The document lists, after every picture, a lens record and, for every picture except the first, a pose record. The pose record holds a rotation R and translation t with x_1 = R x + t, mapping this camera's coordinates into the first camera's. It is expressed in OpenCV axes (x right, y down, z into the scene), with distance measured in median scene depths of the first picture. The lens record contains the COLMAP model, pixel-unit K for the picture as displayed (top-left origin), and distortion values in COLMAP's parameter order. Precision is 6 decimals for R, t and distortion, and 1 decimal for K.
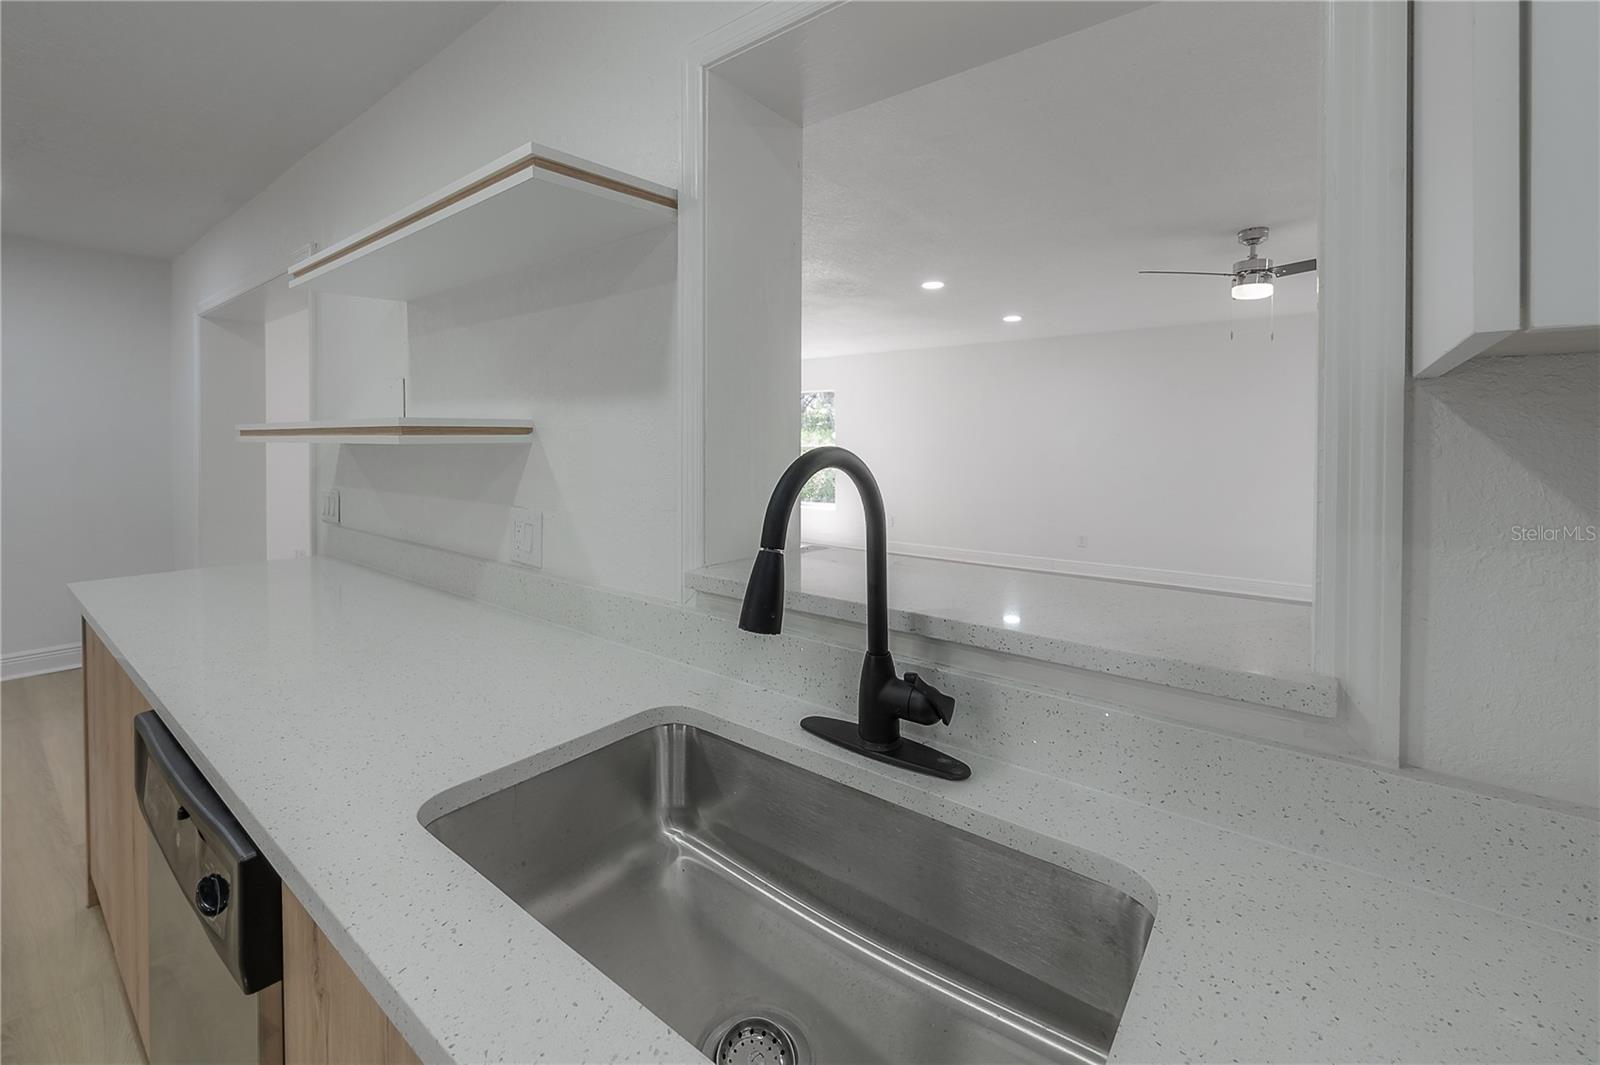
lens RADIAL K [[641.9, 0, 793.9], [0, 641.9, 448.2], [0, 0, 1]] dist [-0.009995, 0.000307]
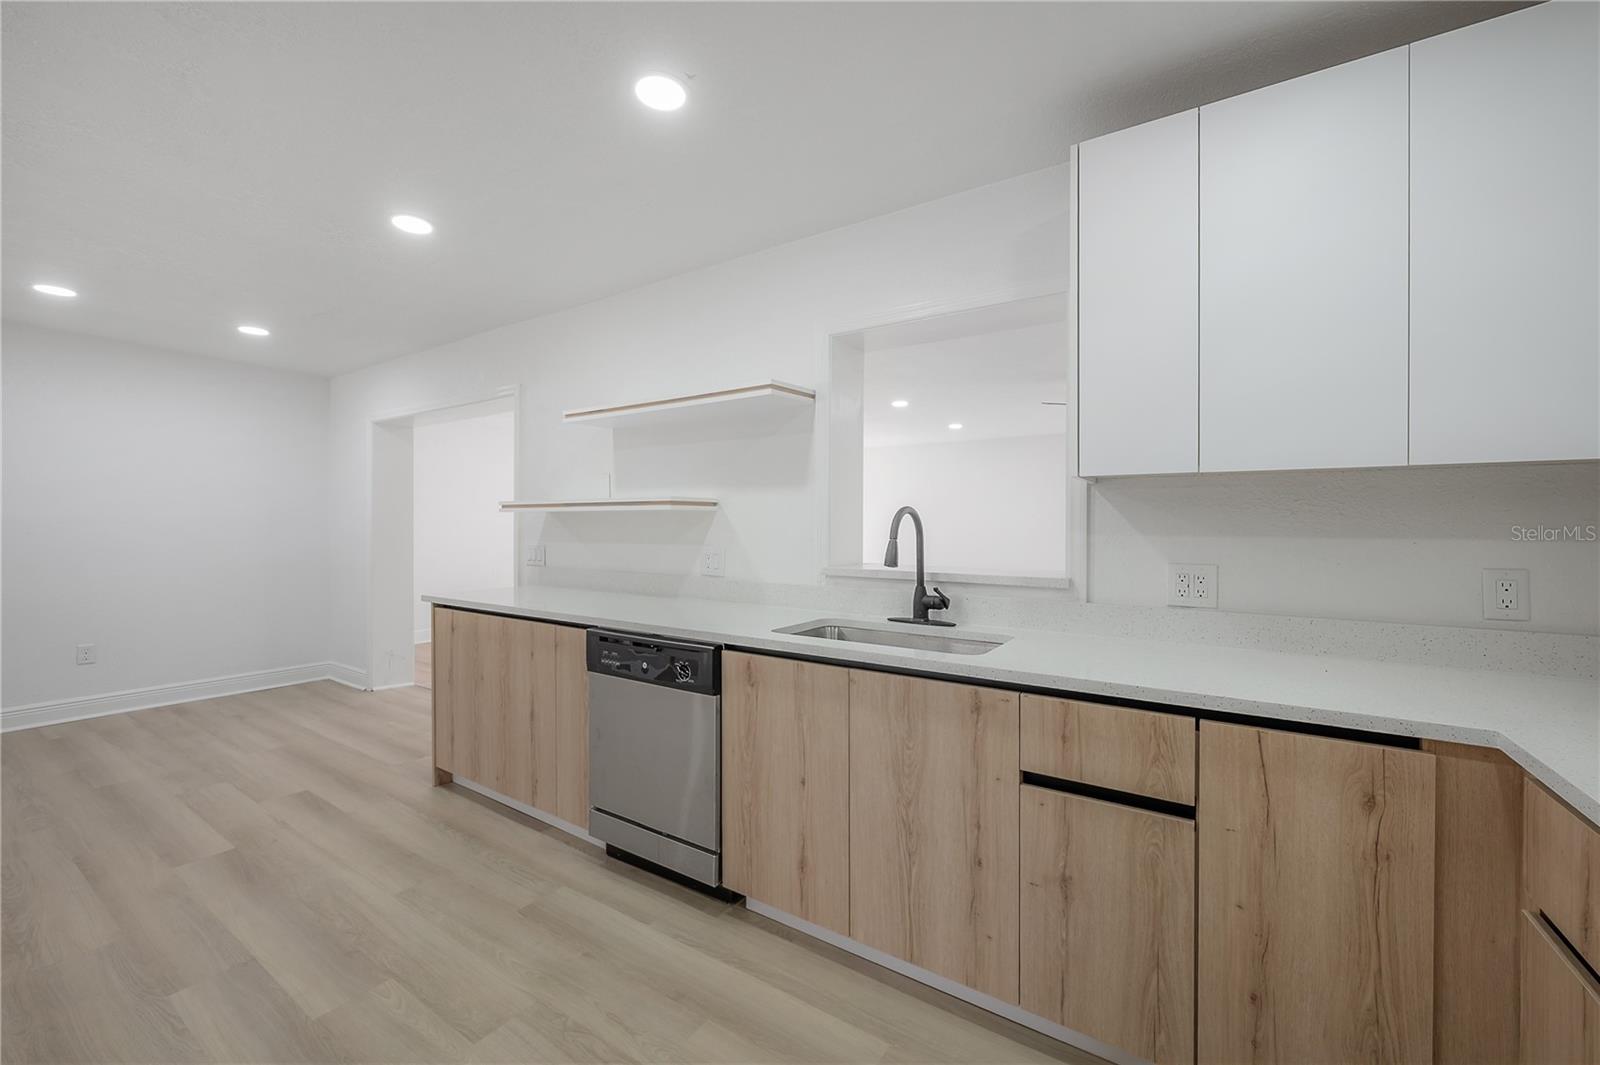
lens RADIAL K [[641.9, 0, 798.3], [0, 641.9, 532.4], [0, 0, 1]] dist [-0.009995, 0.000307]
pose [[0.995061, 0.001811, 0.099252, -0.447545], [-0.001022, 0.999967, -0.008007, 0.087076], [-0.099263, 0.007866, 0.995030, -1.117312]]
